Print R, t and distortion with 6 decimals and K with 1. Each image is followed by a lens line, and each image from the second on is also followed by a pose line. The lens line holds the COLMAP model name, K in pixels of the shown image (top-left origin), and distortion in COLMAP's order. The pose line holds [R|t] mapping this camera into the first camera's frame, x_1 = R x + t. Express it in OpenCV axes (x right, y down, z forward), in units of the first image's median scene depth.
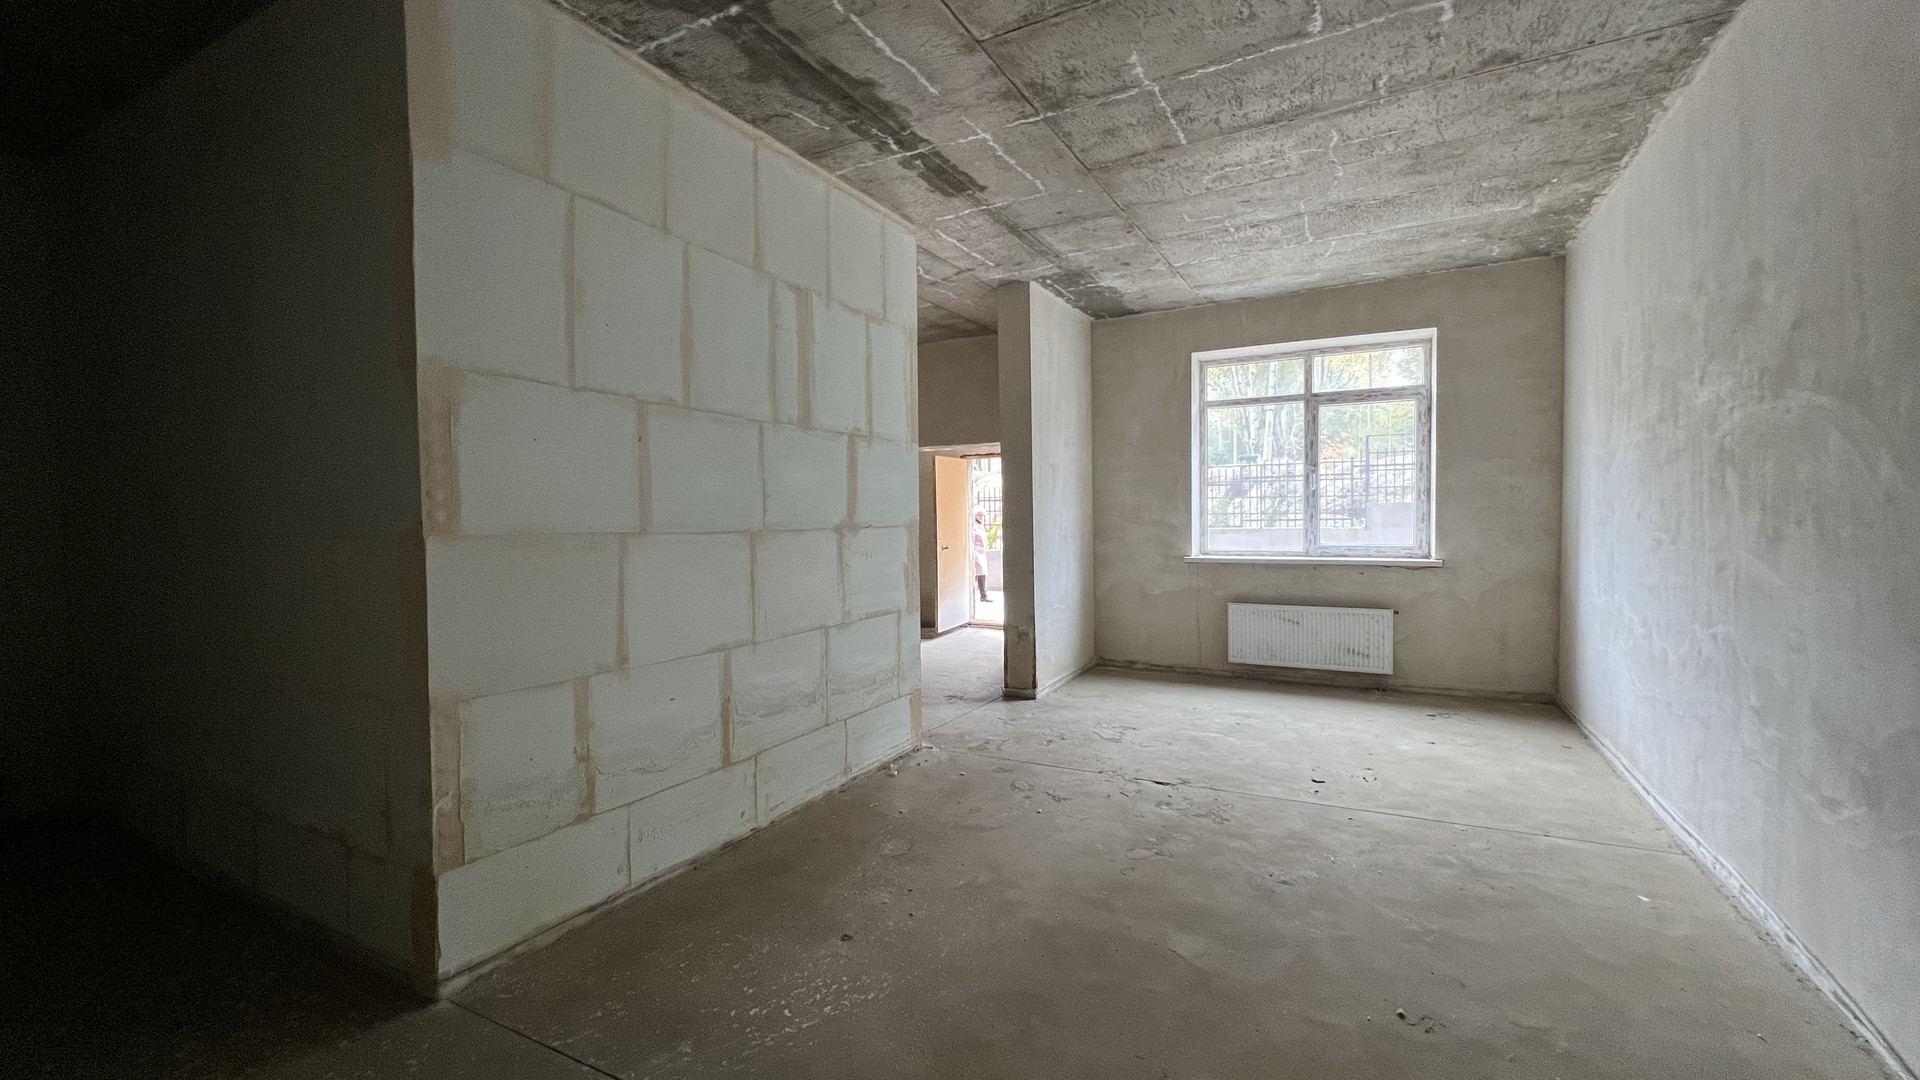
lens RADIAL K [[767.2, 0, 957.2], [0, 767.2, 536.2], [0, 0, 1]] dist [0.000292, -0.000080]
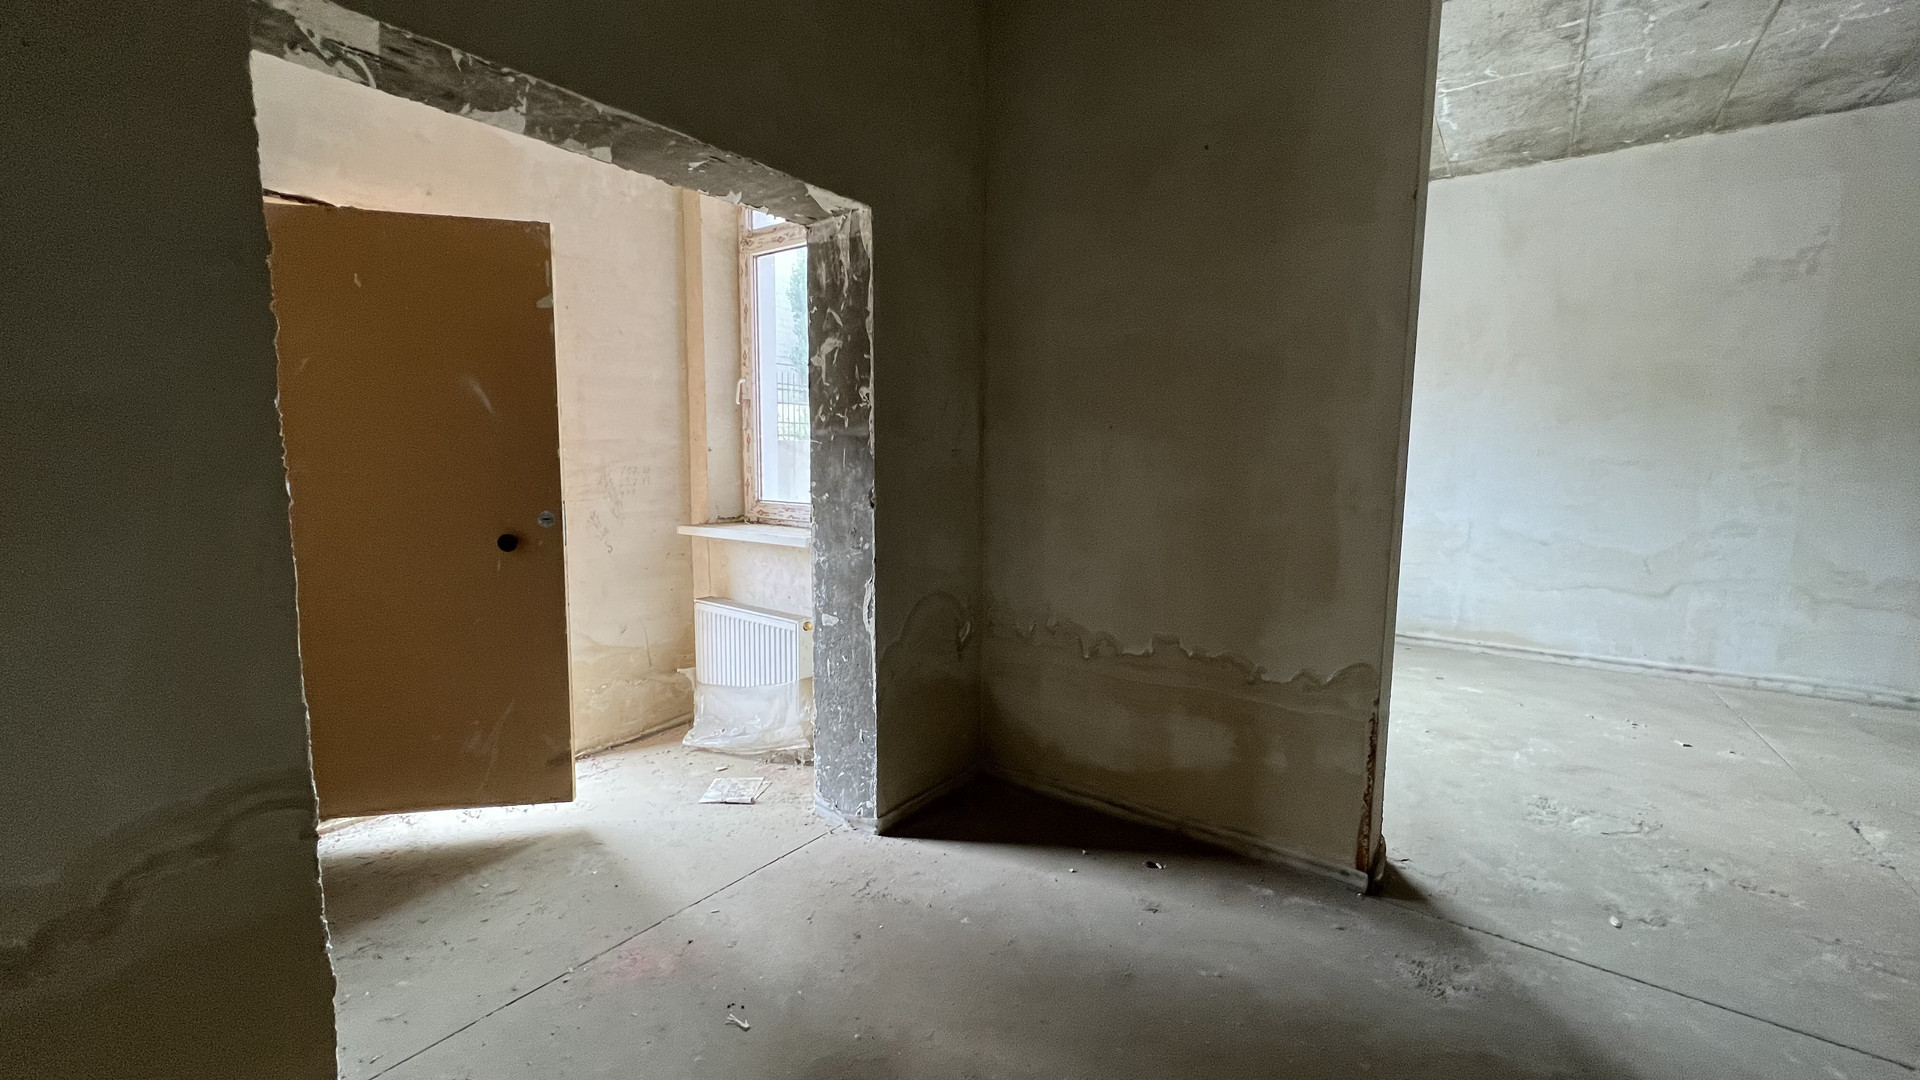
lens RADIAL K [[767.2, 0, 956.0], [0, 767.2, 534.9], [0, 0, 1]] dist [0.000292, -0.000080]
pose [[0.131969, -0.091314, 0.987039, -0.509034], [0.019870, 0.995792, 0.089467, -0.022645], [-0.991055, 0.007805, 0.133228, 1.730343]]
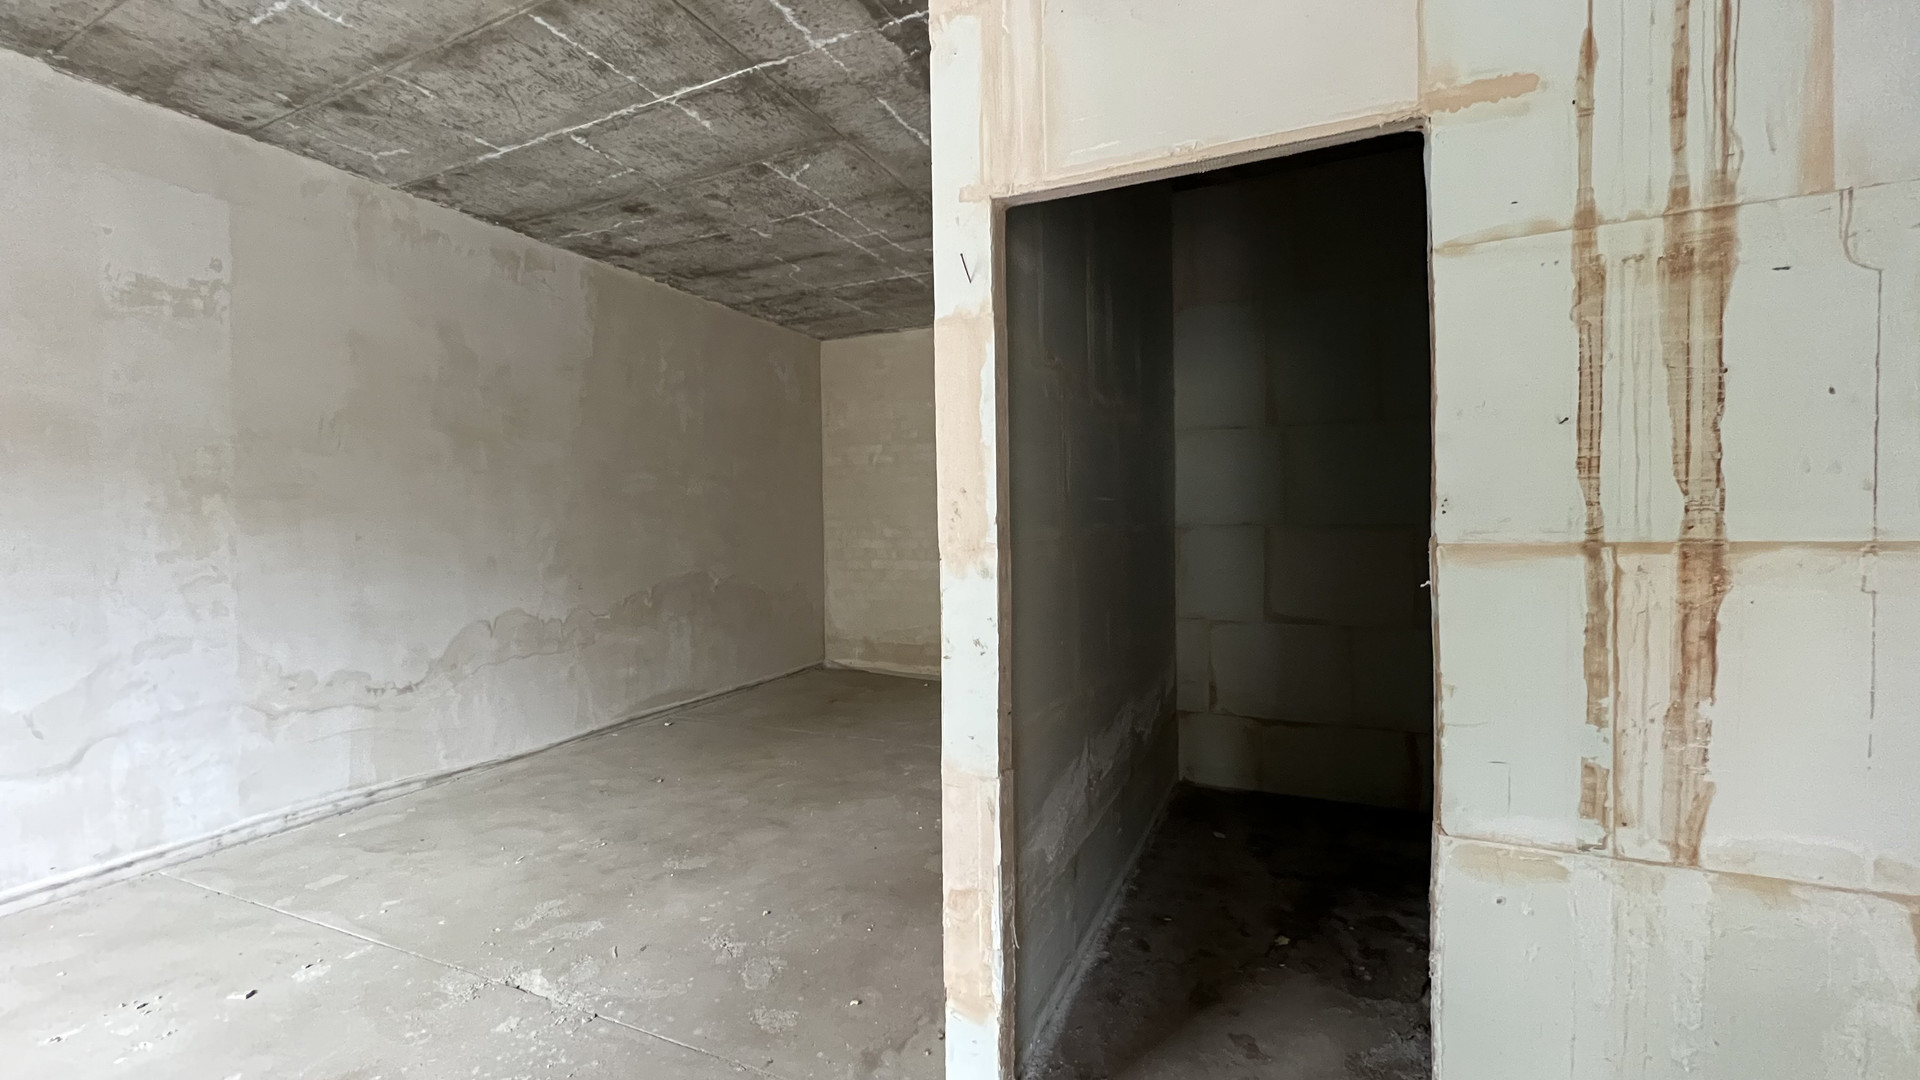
lens RADIAL K [[767.2, 0, 958.3], [0, 767.2, 537.2], [0, 0, 1]] dist [0.000292, -0.000080]
pose [[-0.998005, 0.025778, -0.057641, -0.044855], [0.022855, 0.998448, 0.050795, -0.043458], [0.058861, 0.049376, -0.997044, 1.600341]]
